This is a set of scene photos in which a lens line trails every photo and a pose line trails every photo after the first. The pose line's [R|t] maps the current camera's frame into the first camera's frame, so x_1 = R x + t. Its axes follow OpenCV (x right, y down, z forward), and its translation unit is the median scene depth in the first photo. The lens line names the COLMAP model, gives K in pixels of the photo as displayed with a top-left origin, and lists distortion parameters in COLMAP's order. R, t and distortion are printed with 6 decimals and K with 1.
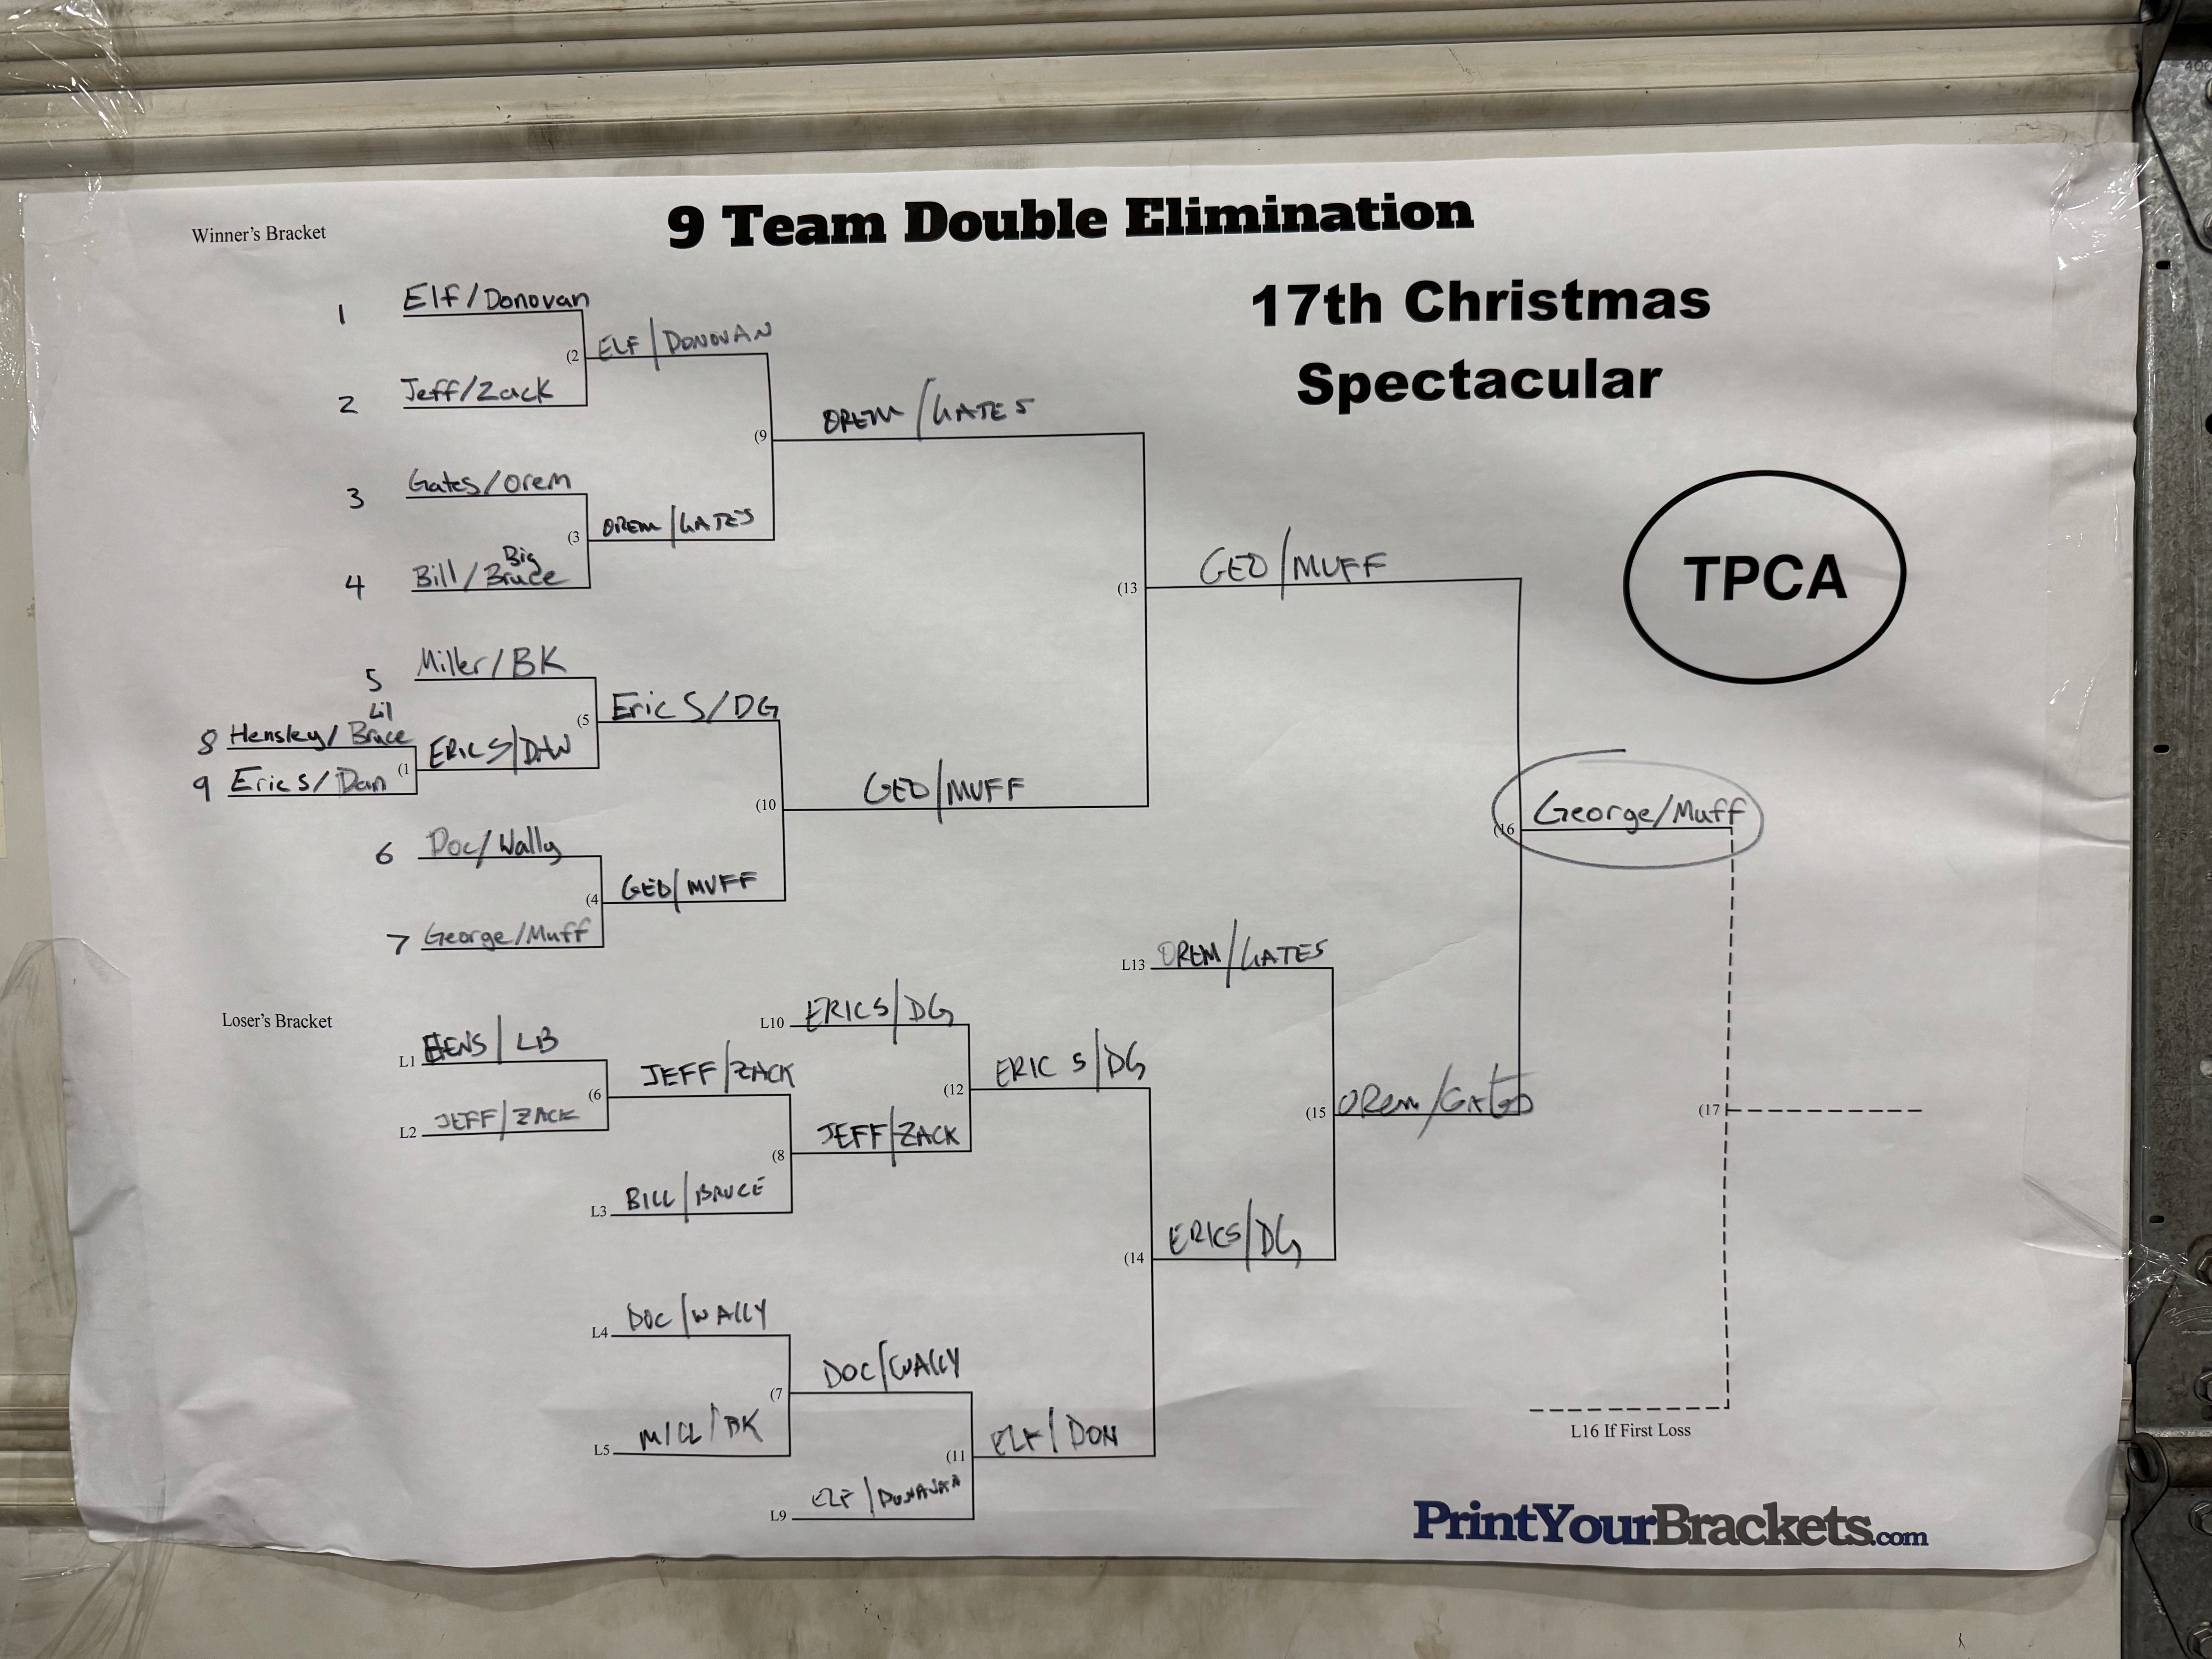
lens RADIAL K [[1563.9, 0, 1110.8], [0, 1563.9, 824.2], [0, 0, 1]] dist [0.032178, -0.036147]
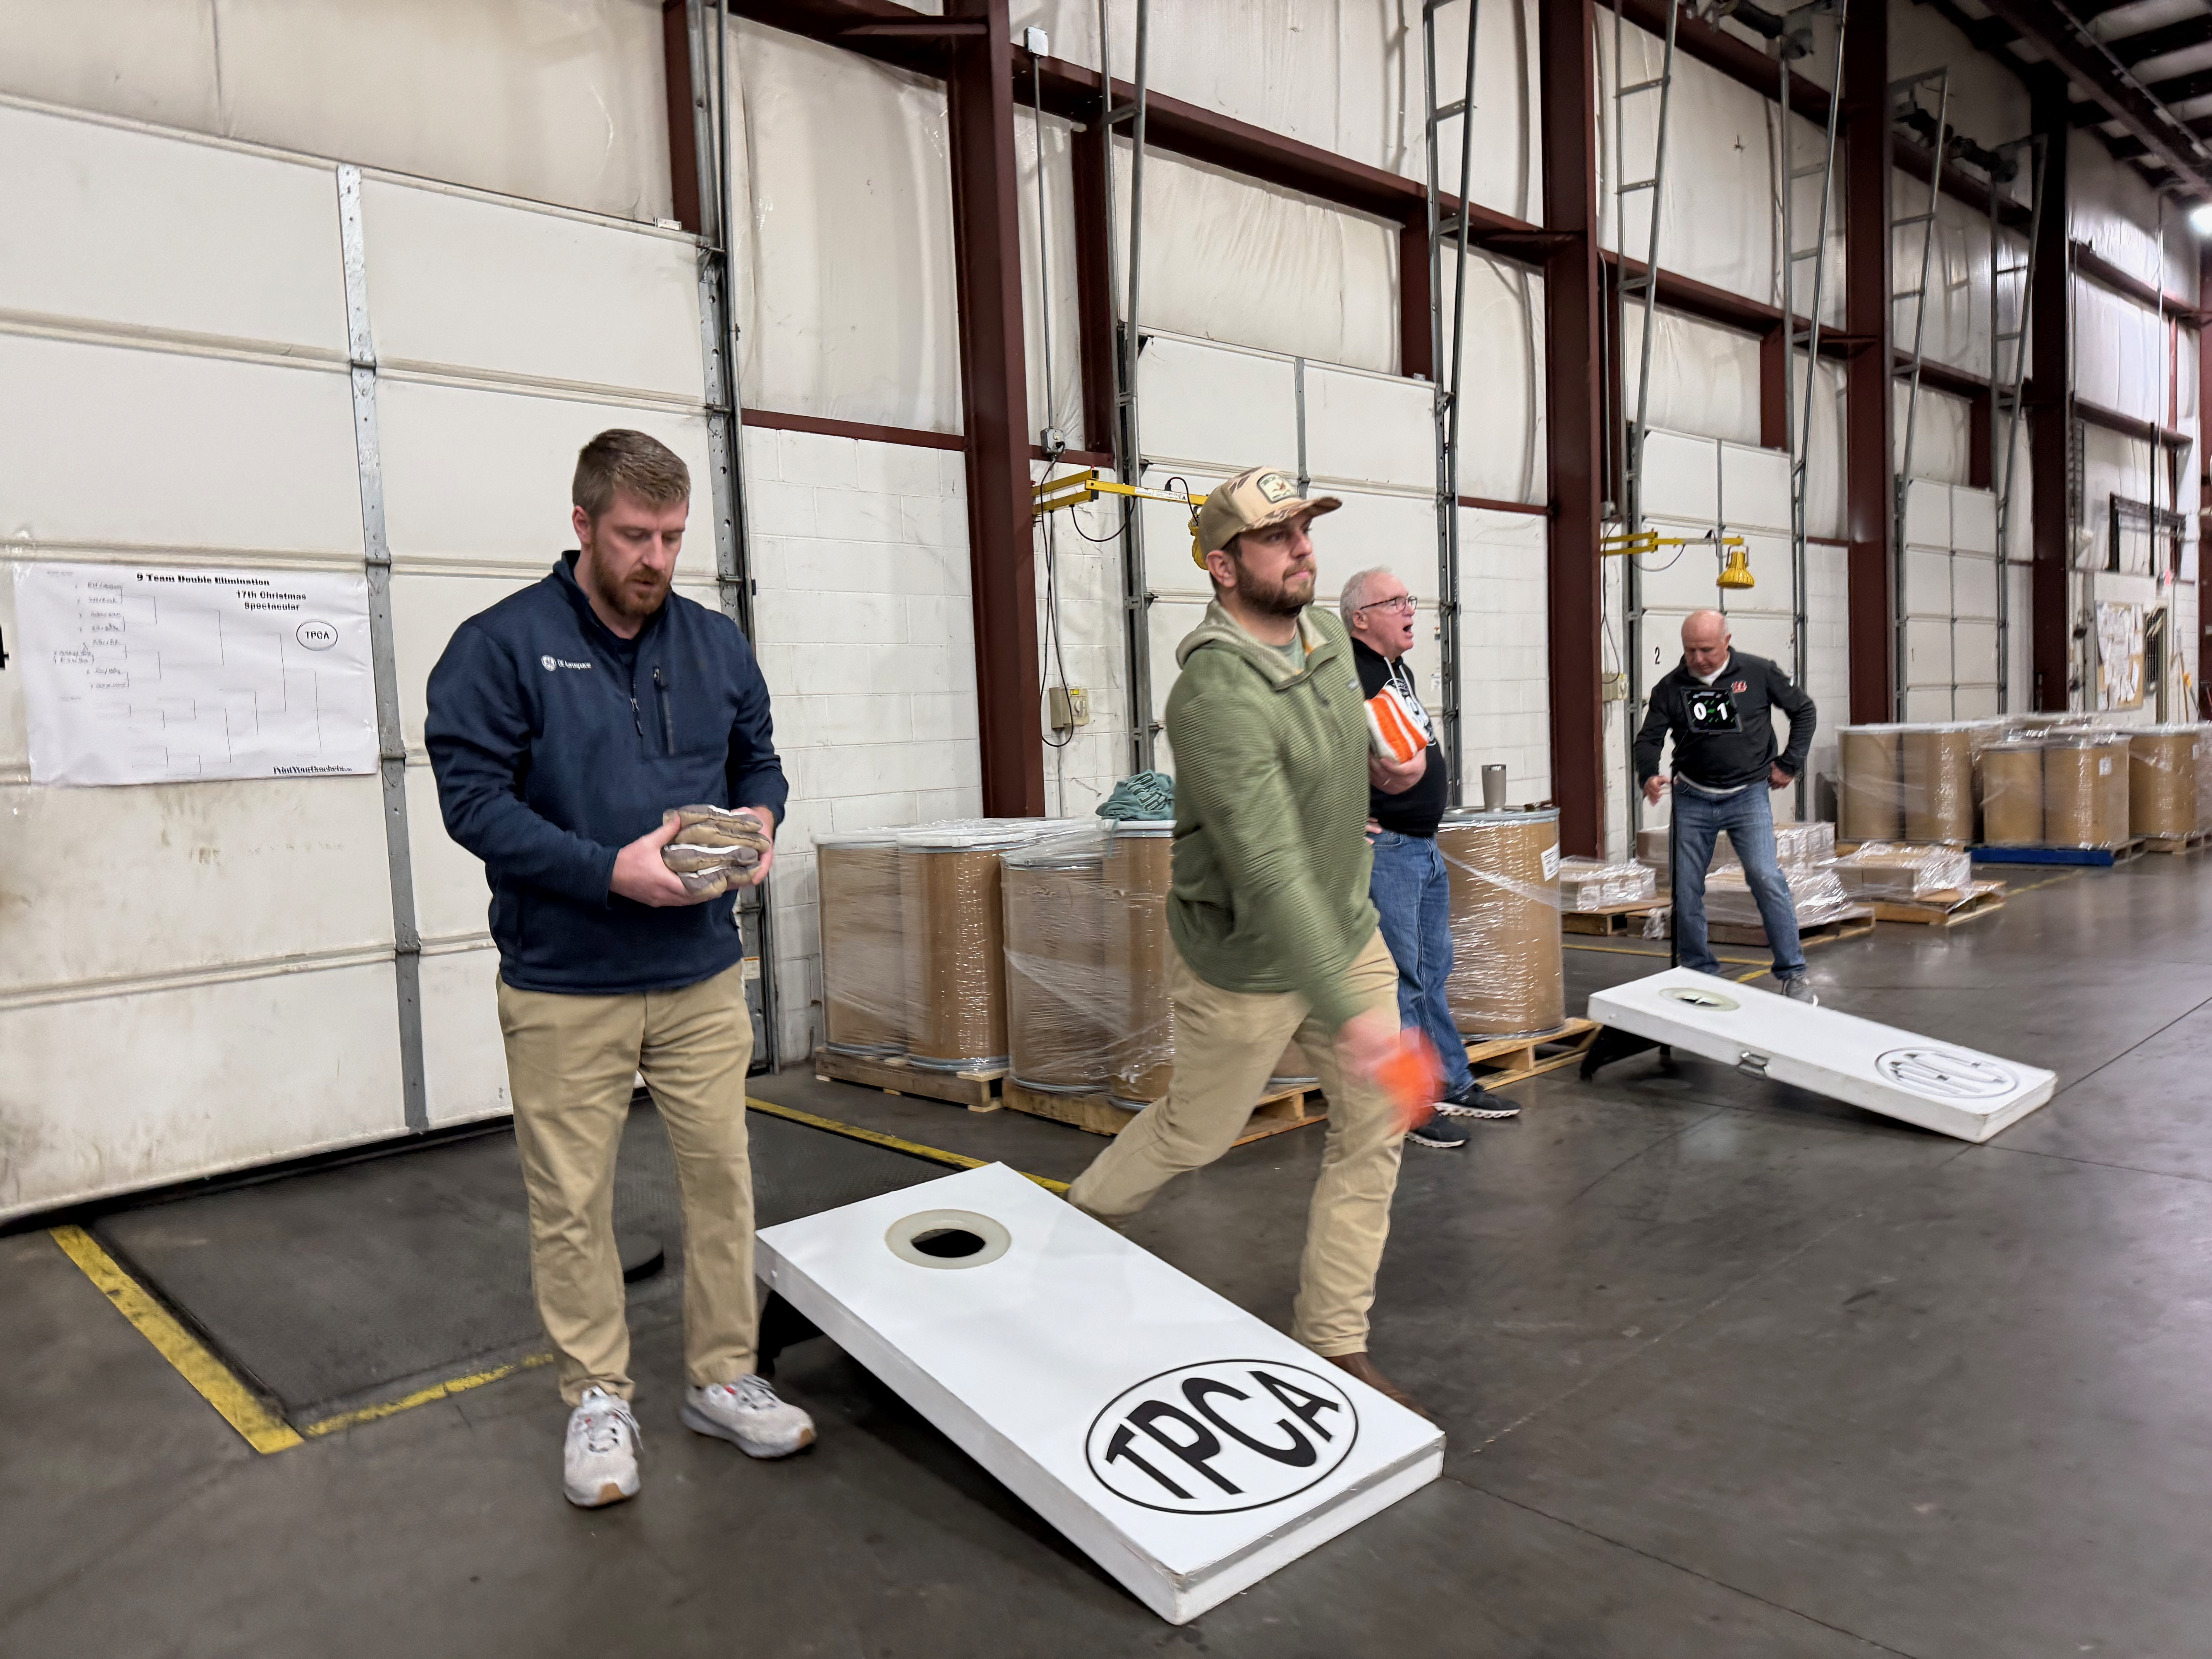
lens RADIAL K [[1563.9, 0, 1110.8], [0, 1563.9, 824.2], [0, 0, 1]] dist [0.032178, -0.036147]
pose [[0.702879, -0.056774, 0.709040, -2.110438], [0.062529, 0.997882, 0.017917, 0.777216], [-0.708556, 0.031742, 0.704941, -6.395099]]
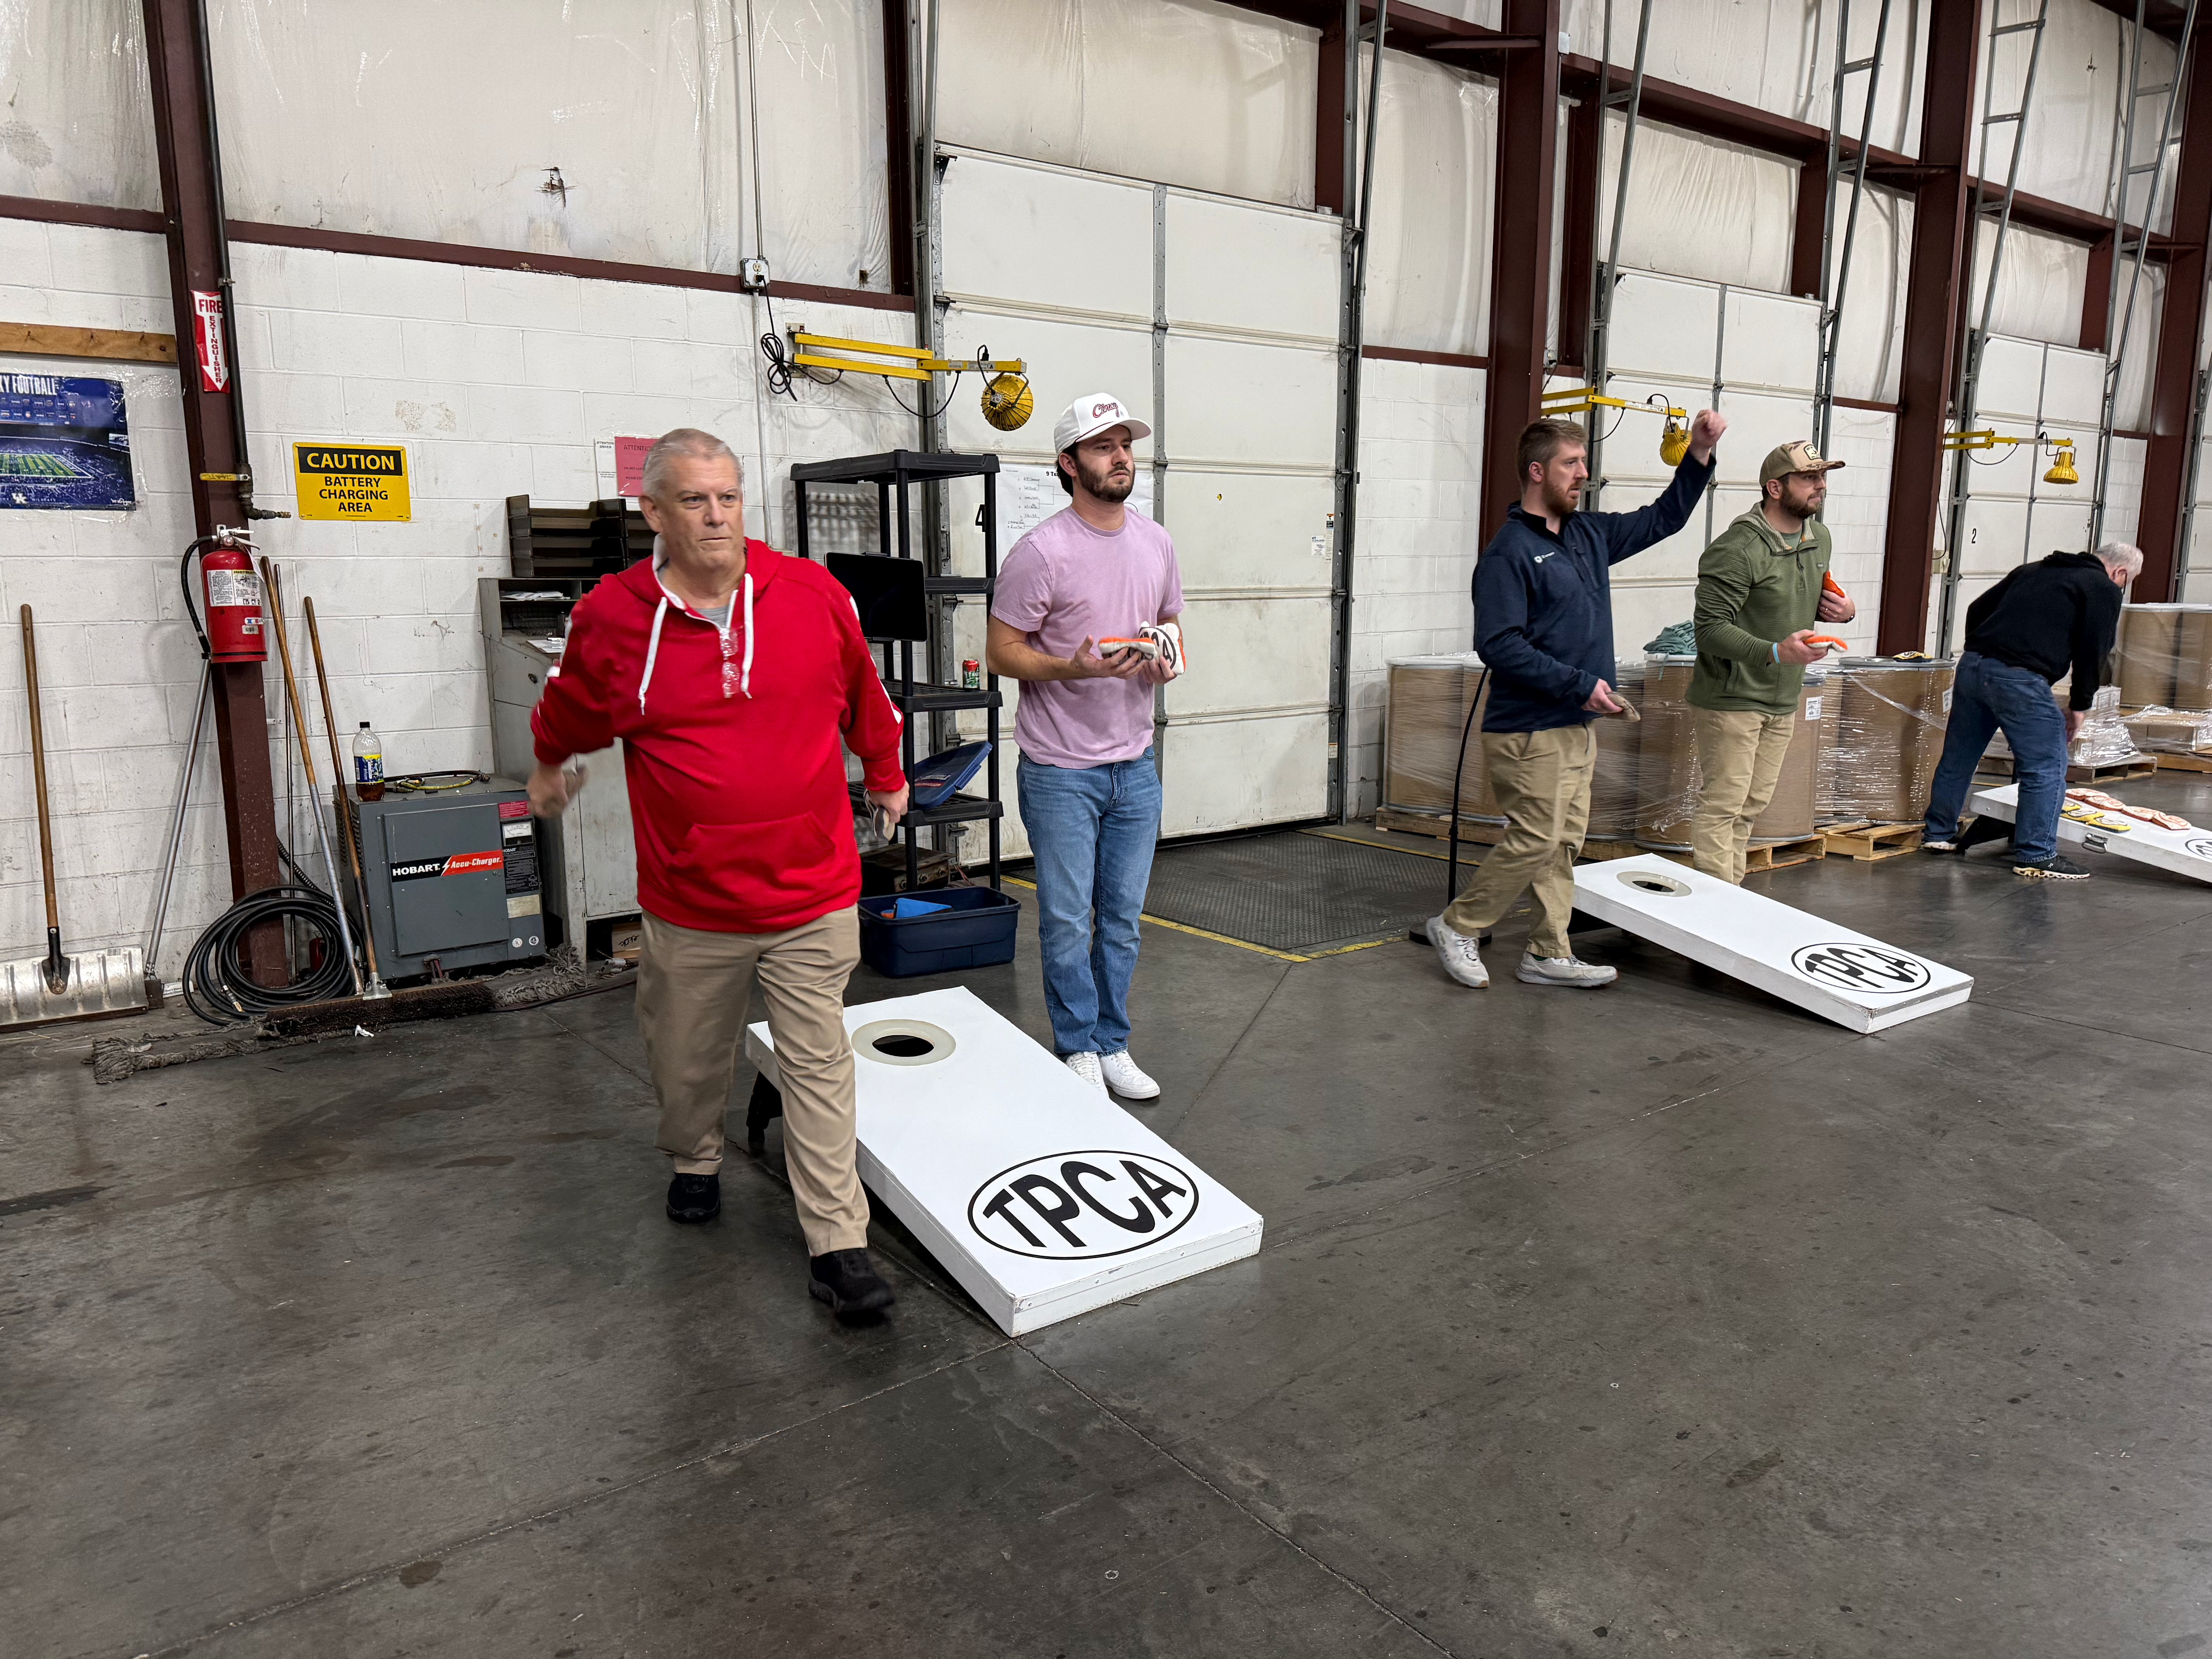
lens RADIAL K [[1559.1, 0, 1108.7], [0, 1559.1, 842.1], [0, 0, 1]] dist [0.023042, -0.025111]
pose [[0.775801, -0.094978, 0.623788, -6.467860], [0.018435, 0.991596, 0.128053, 0.726376], [-0.630708, -0.087844, 0.771032, -7.250228]]
